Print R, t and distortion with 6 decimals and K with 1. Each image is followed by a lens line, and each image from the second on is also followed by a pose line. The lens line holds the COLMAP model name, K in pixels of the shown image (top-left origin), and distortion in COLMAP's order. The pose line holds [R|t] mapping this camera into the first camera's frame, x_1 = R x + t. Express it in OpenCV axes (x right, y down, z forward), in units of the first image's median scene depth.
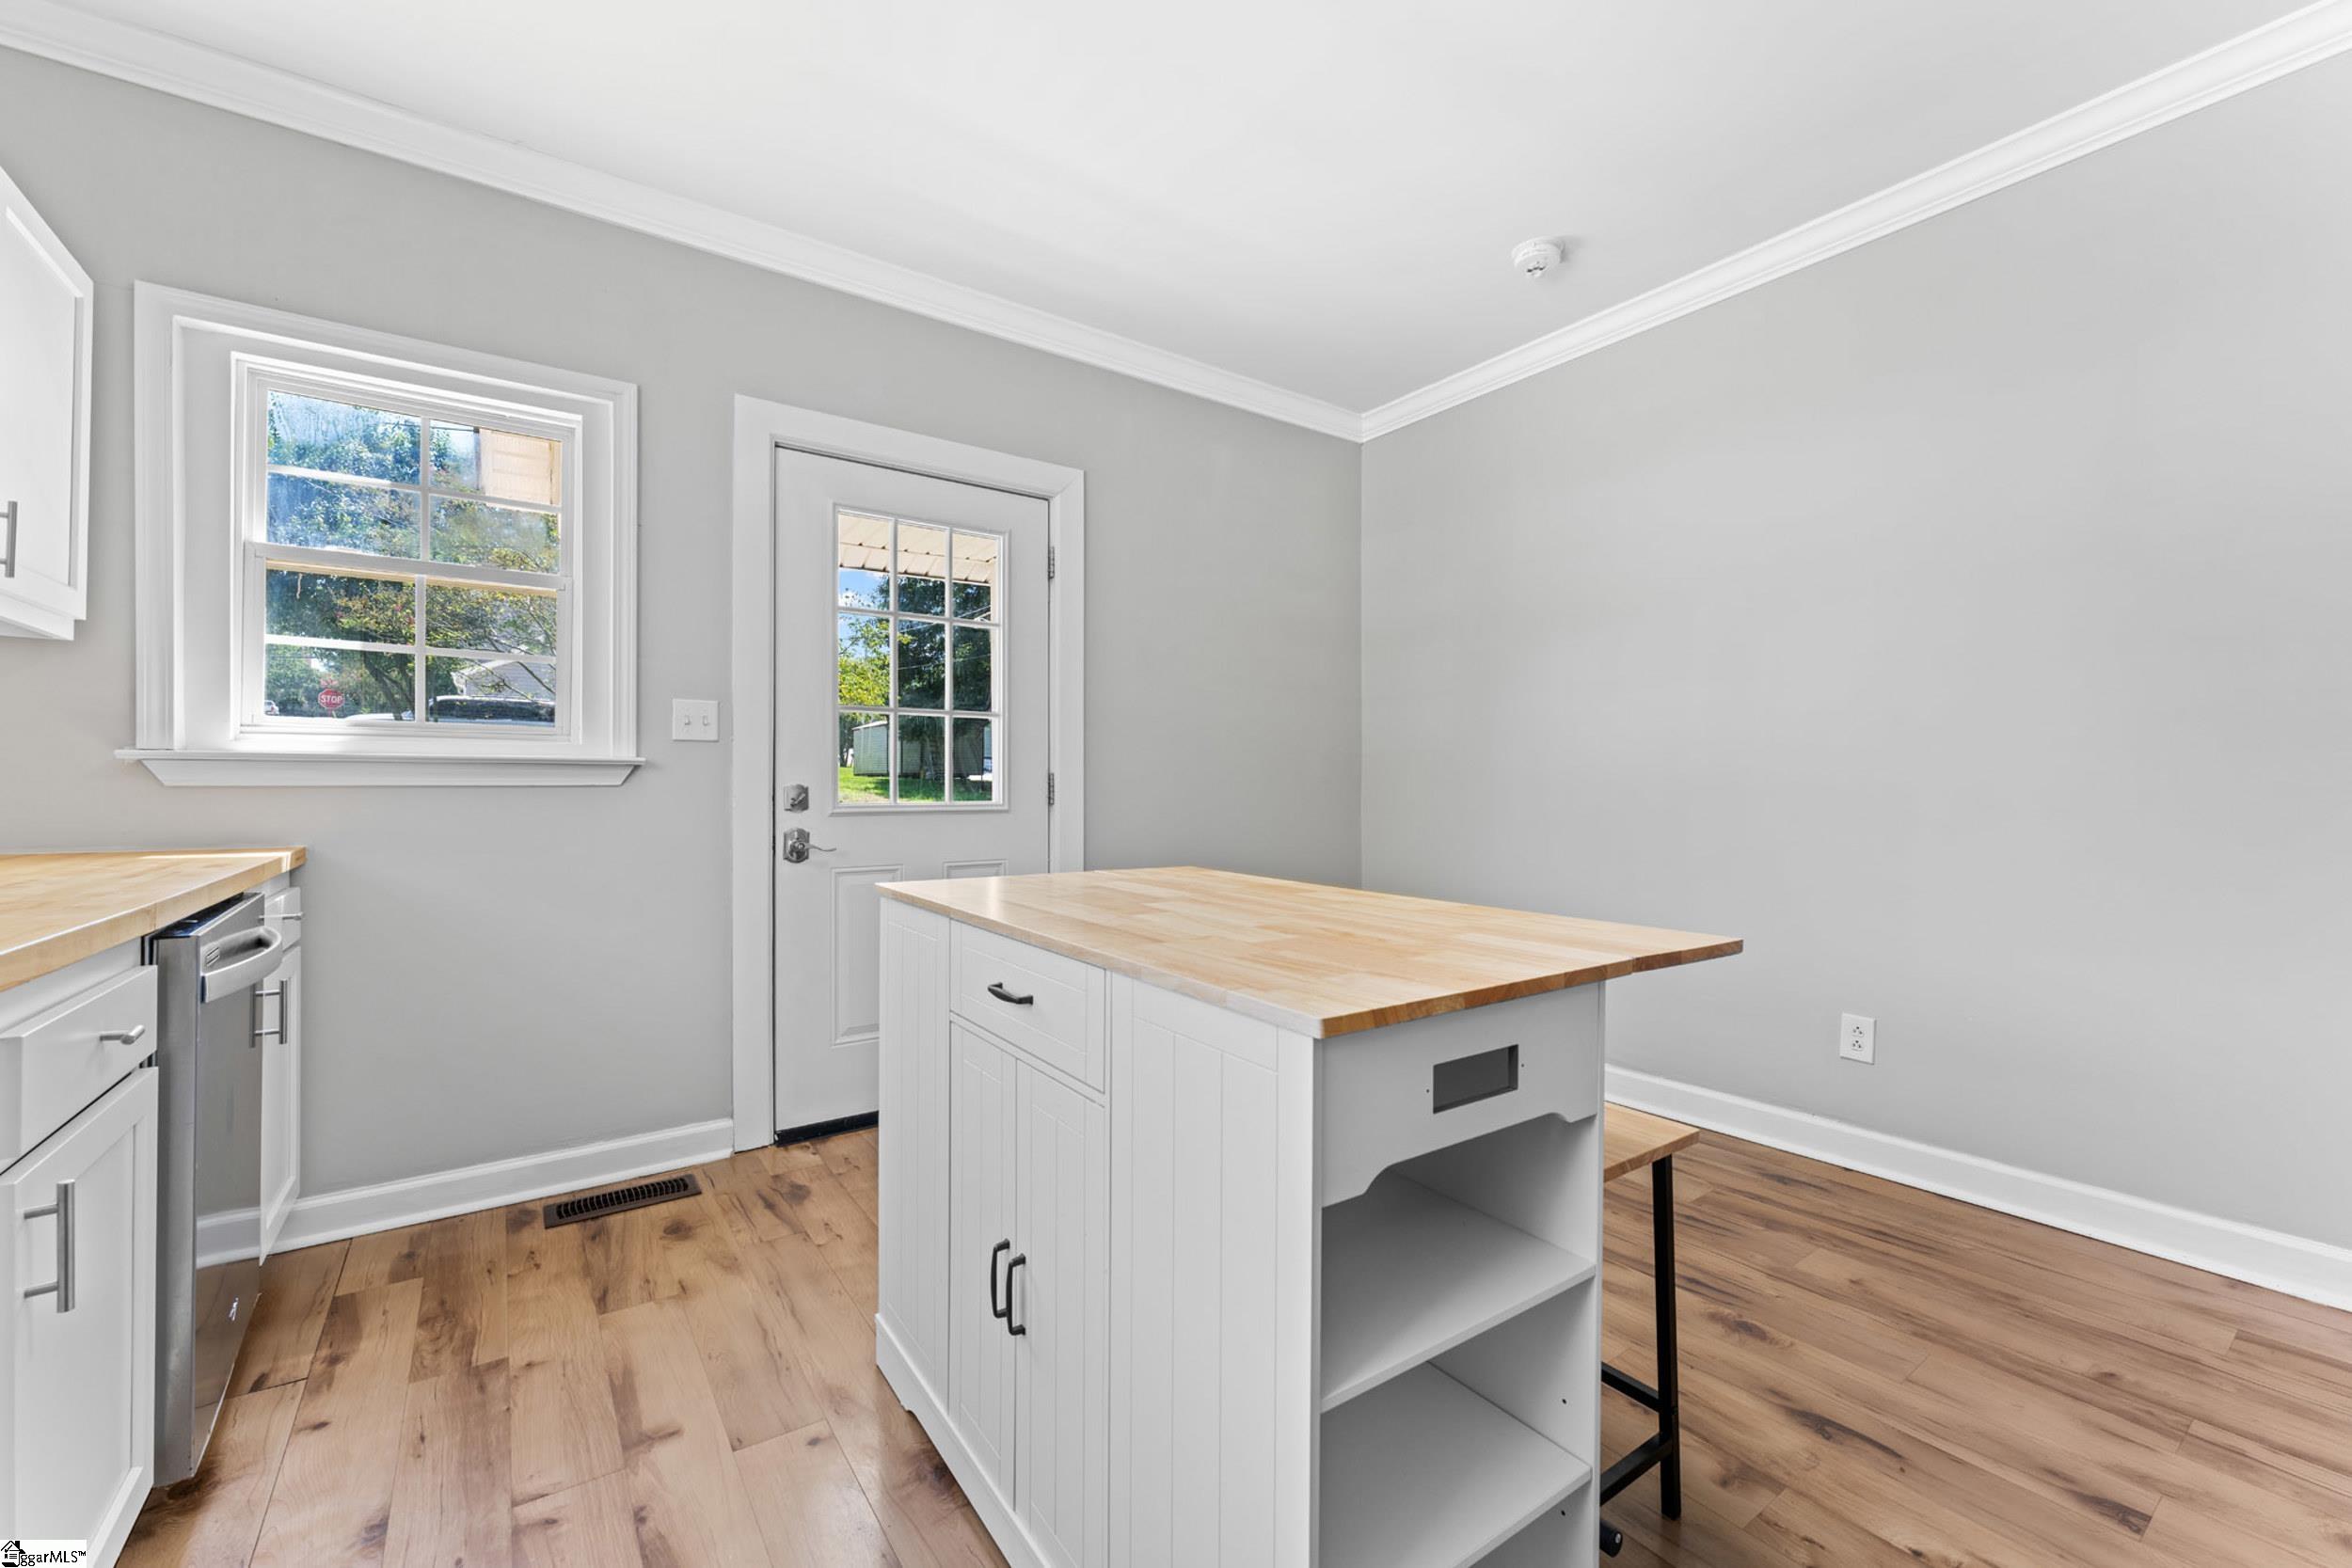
lens RADIAL K [[949.8, 0, 1181.6], [0, 949.8, 785.4], [0, 0, 1]] dist [0.000268, 0.000032]
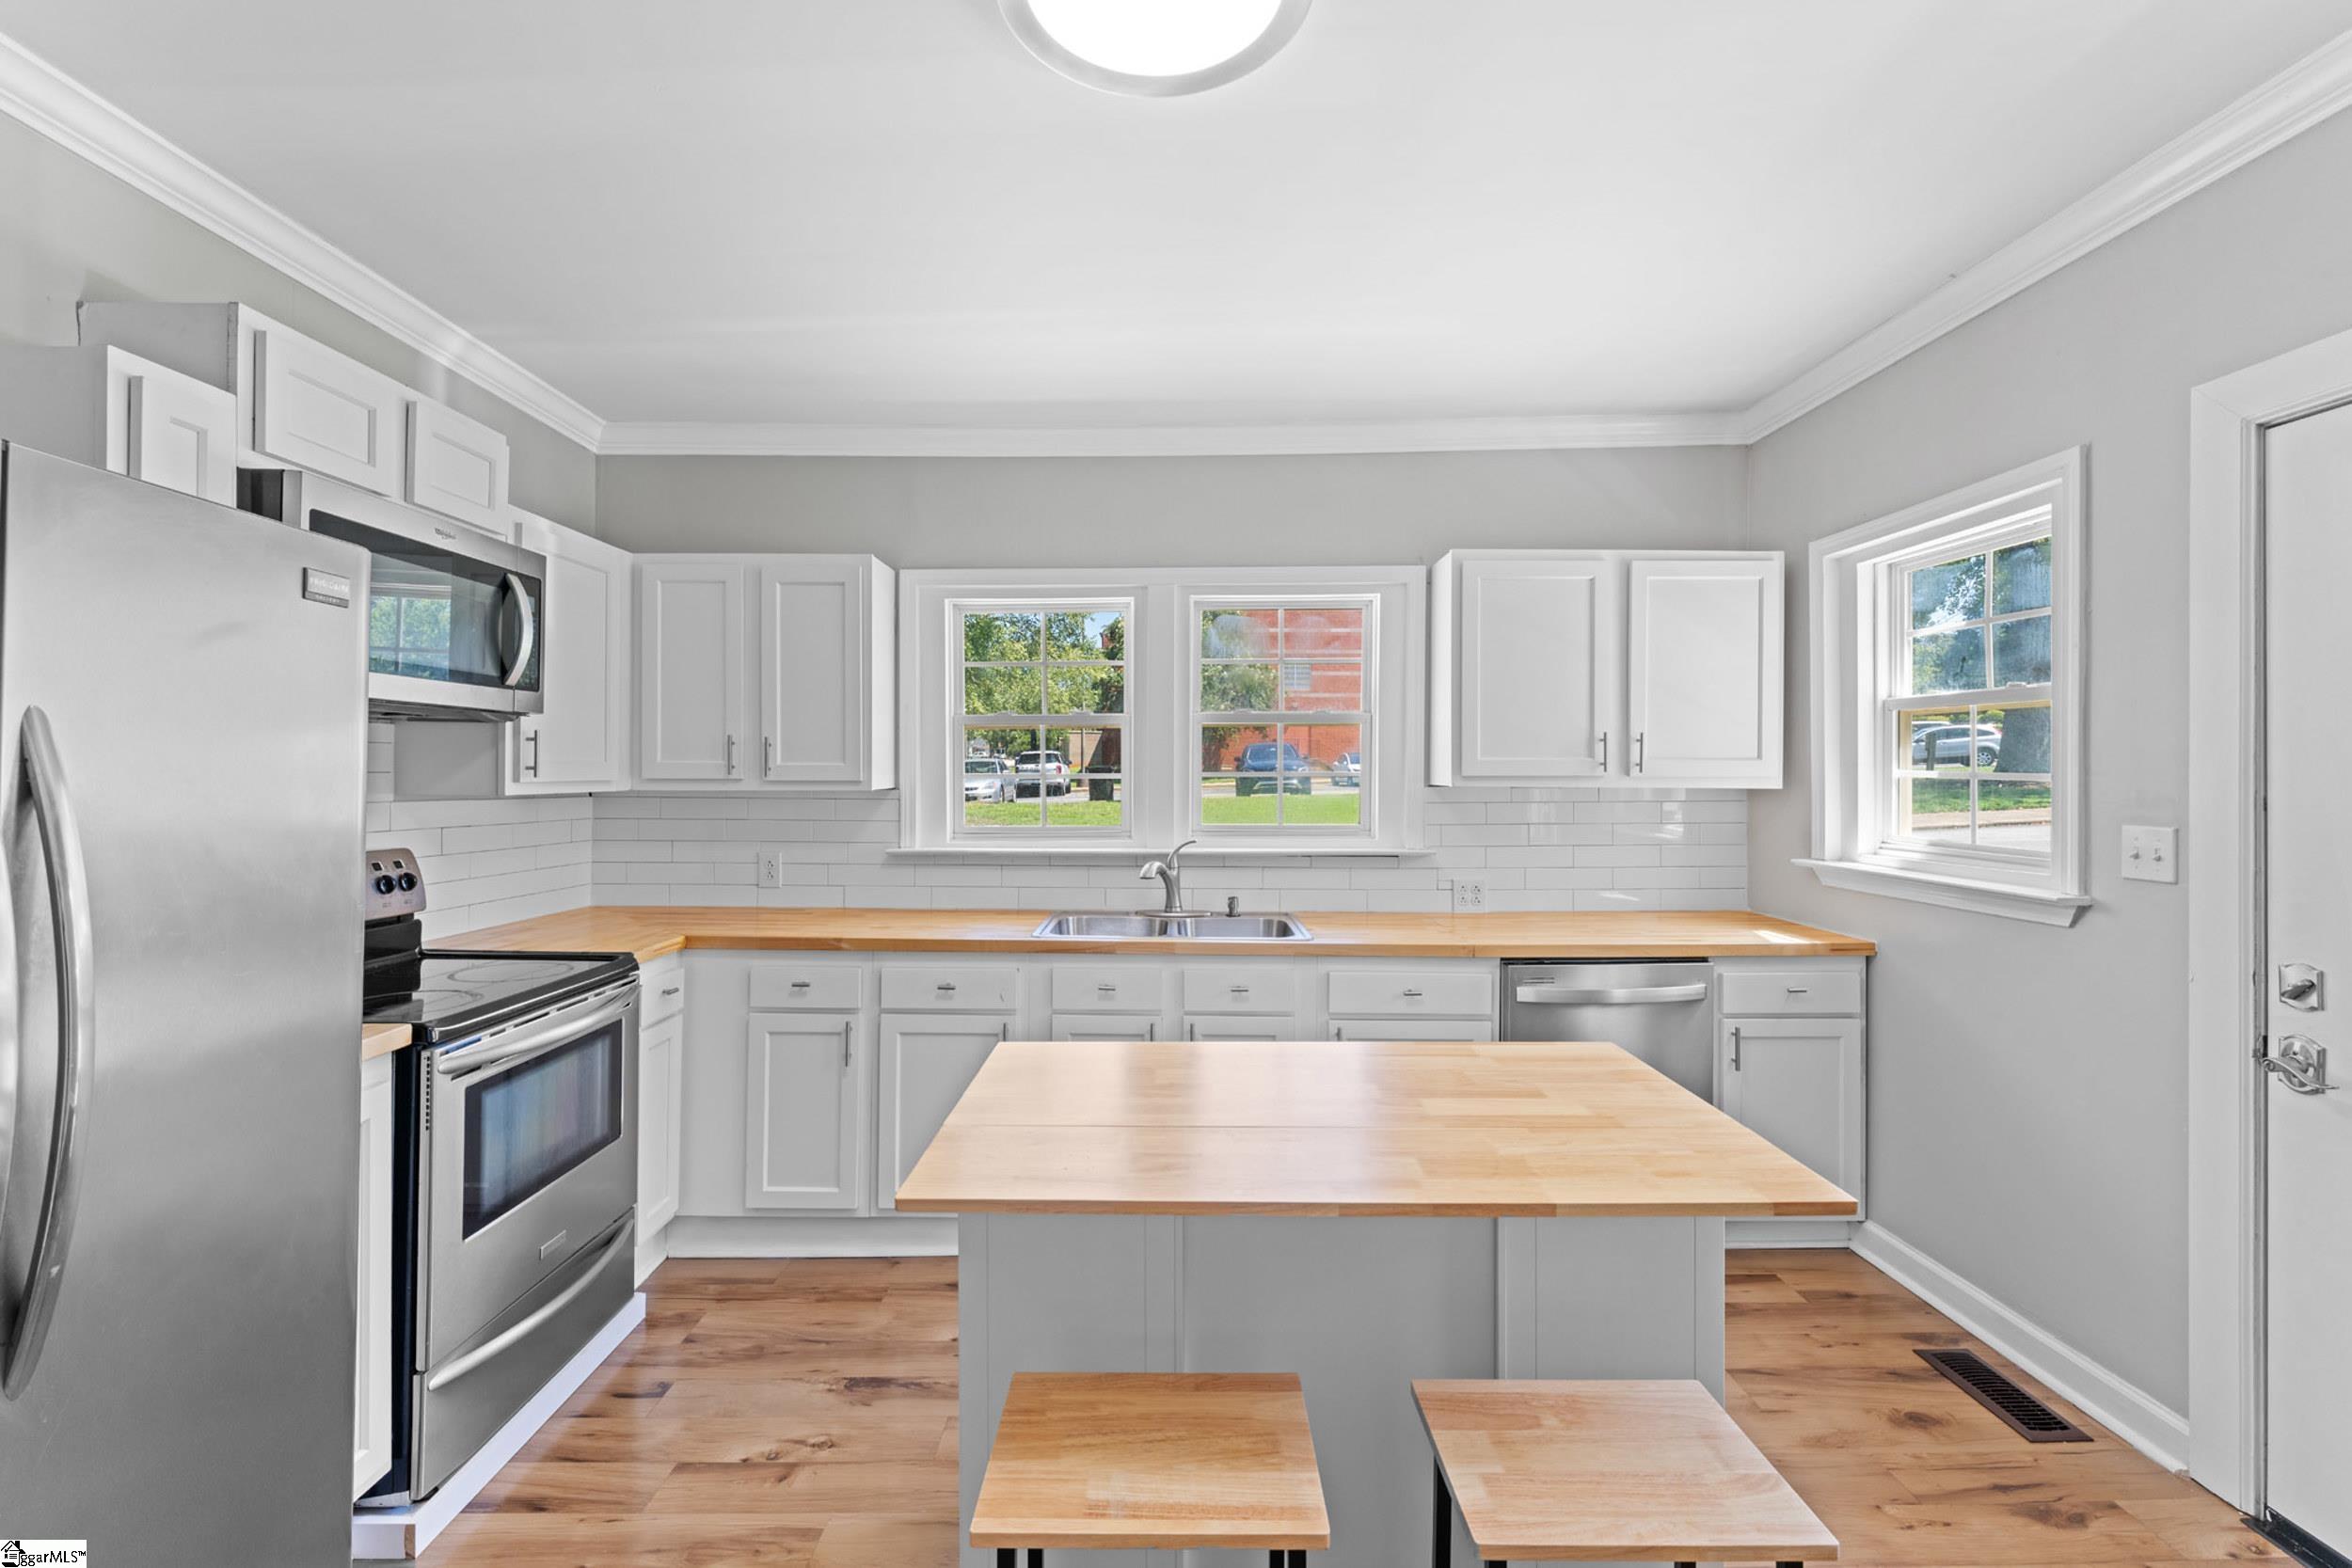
lens RADIAL K [[1018.1, 0, 1166.9], [0, 1018.1, 772.9], [0, 0, 1]] dist [-0.001333, 0.000760]
pose [[-0.582258, 0.000269, -0.813004, 0.631195], [-0.004861, 0.999981, 0.003812, -0.141559], [0.812990, 0.006171, -0.582245, 0.905610]]
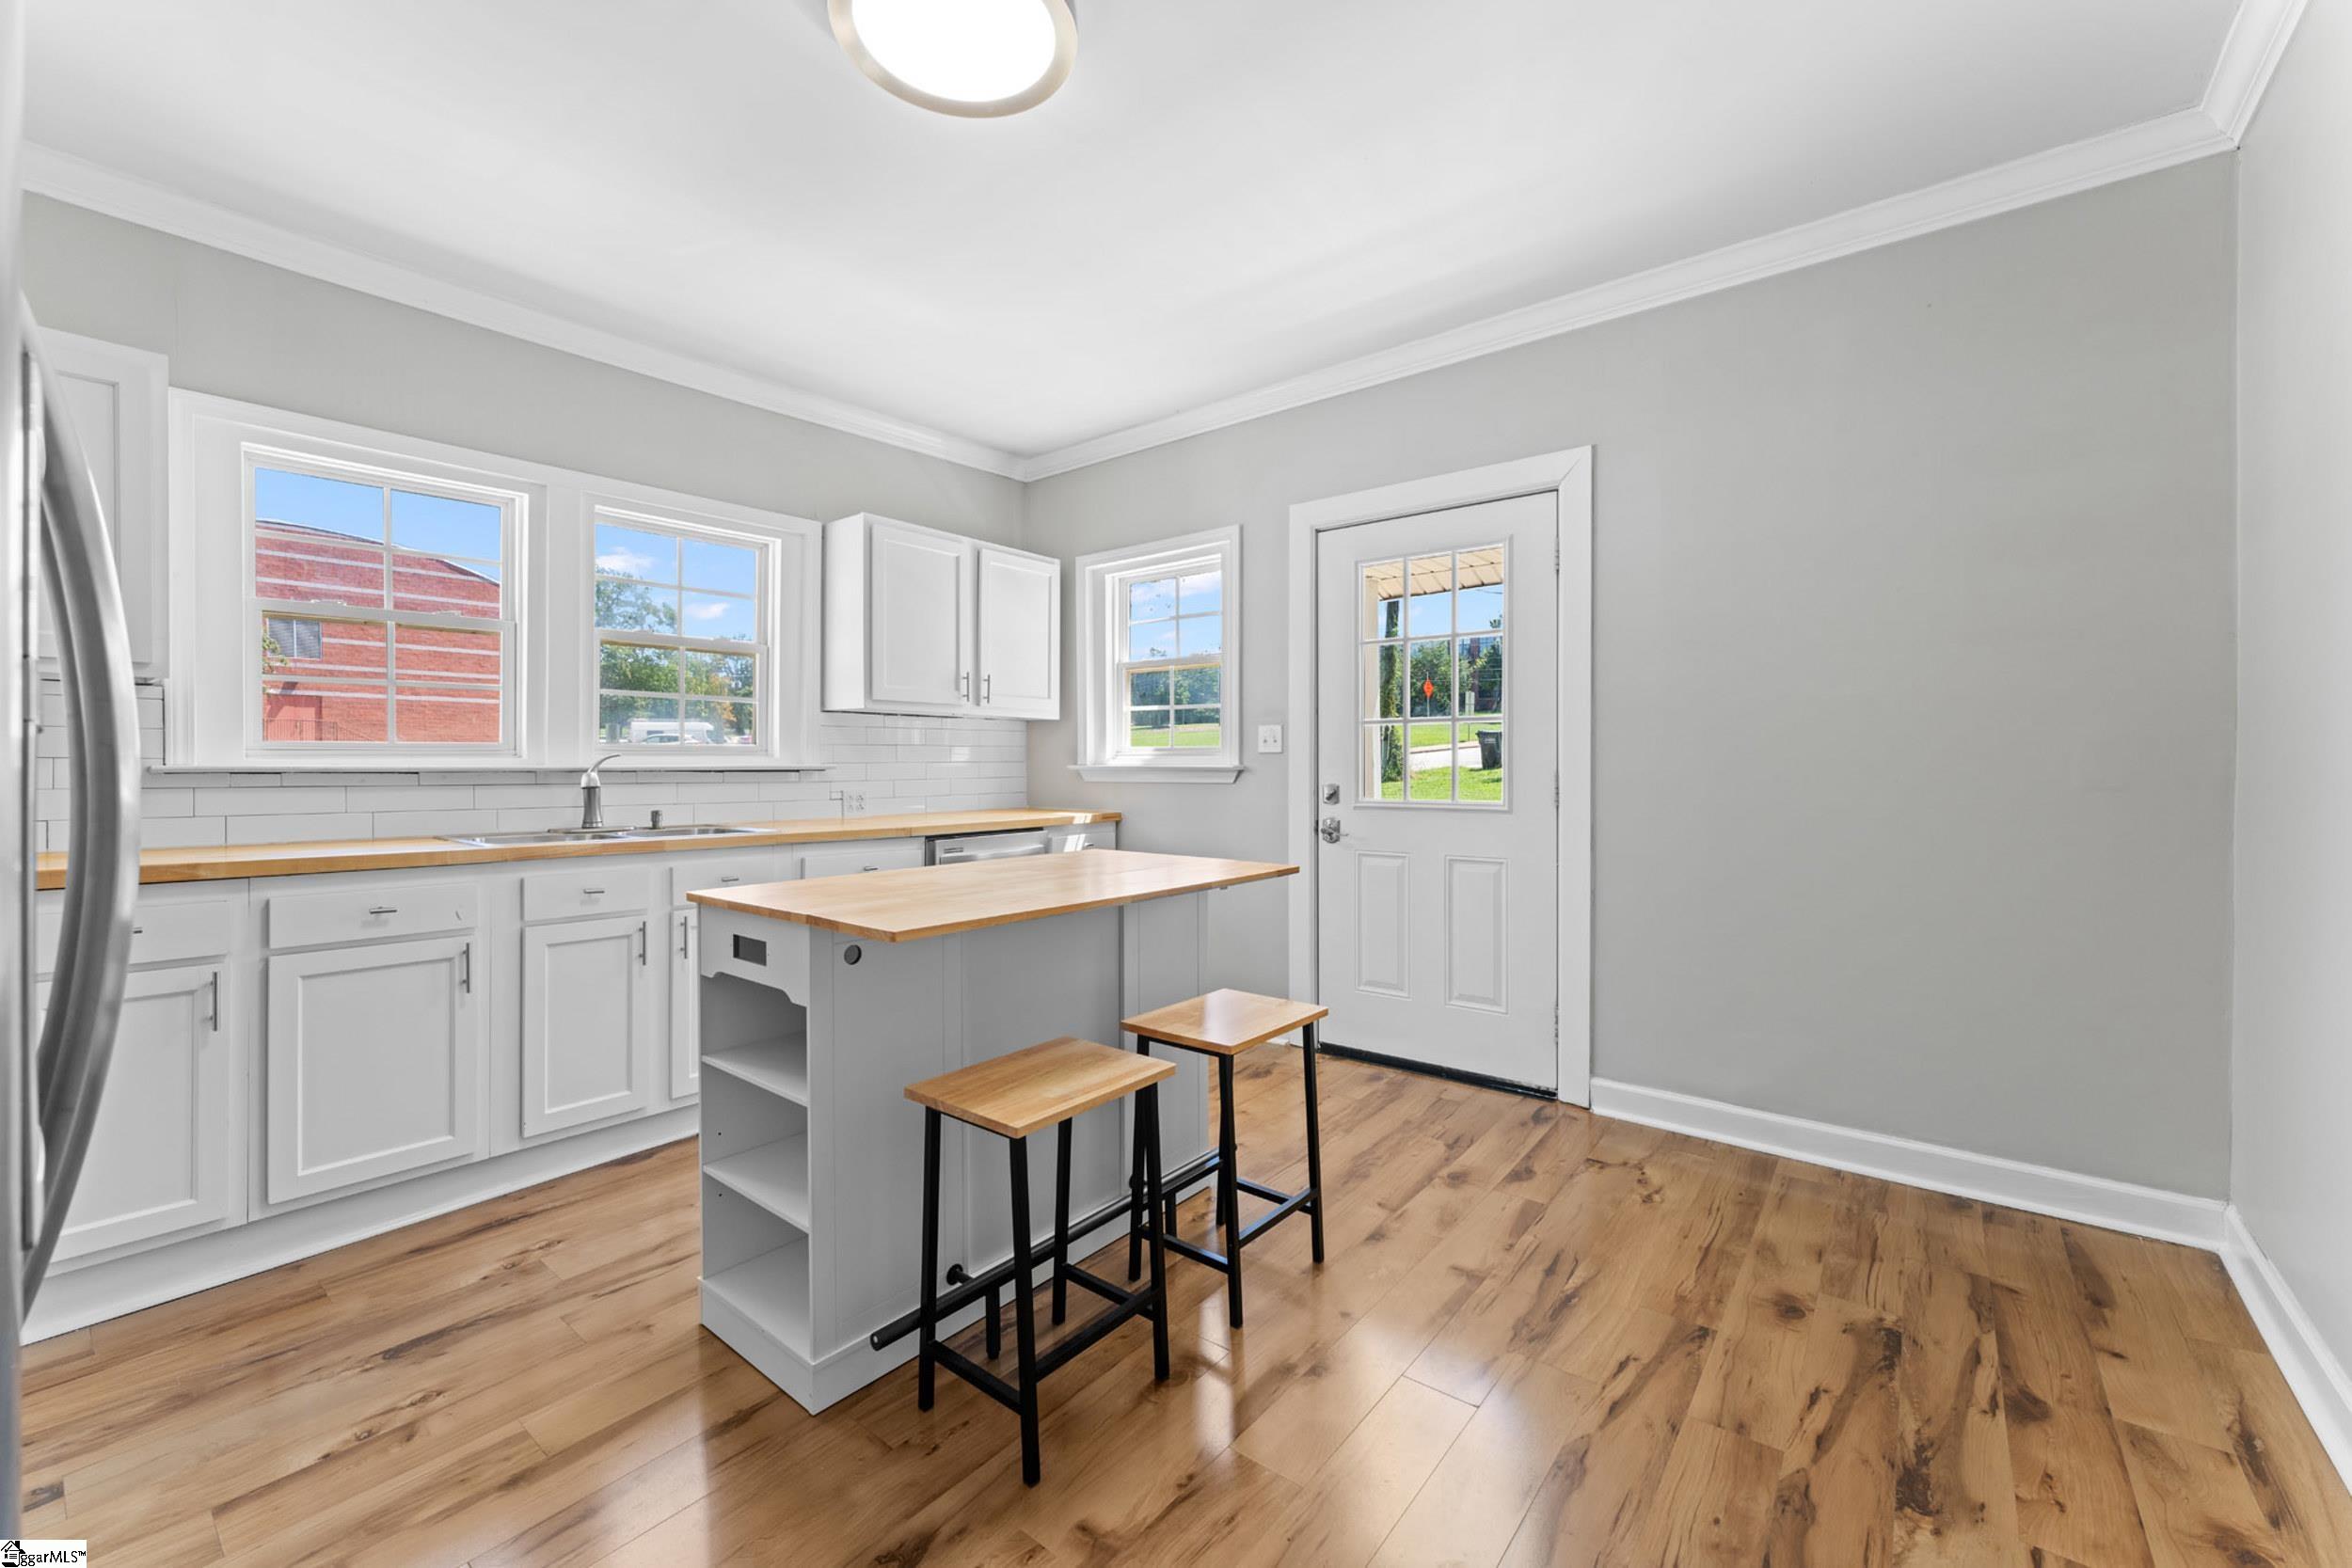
lens RADIAL K [[949.8, 0, 1176.4], [0, 949.8, 771.9], [0, 0, 1]] dist [0.000268, 0.000032]
pose [[0.274525, 0.003992, -0.961572, 0.920424], [-0.001210, 0.999992, 0.003806, -0.025197], [0.961579, 0.000118, 0.274527, 0.497508]]
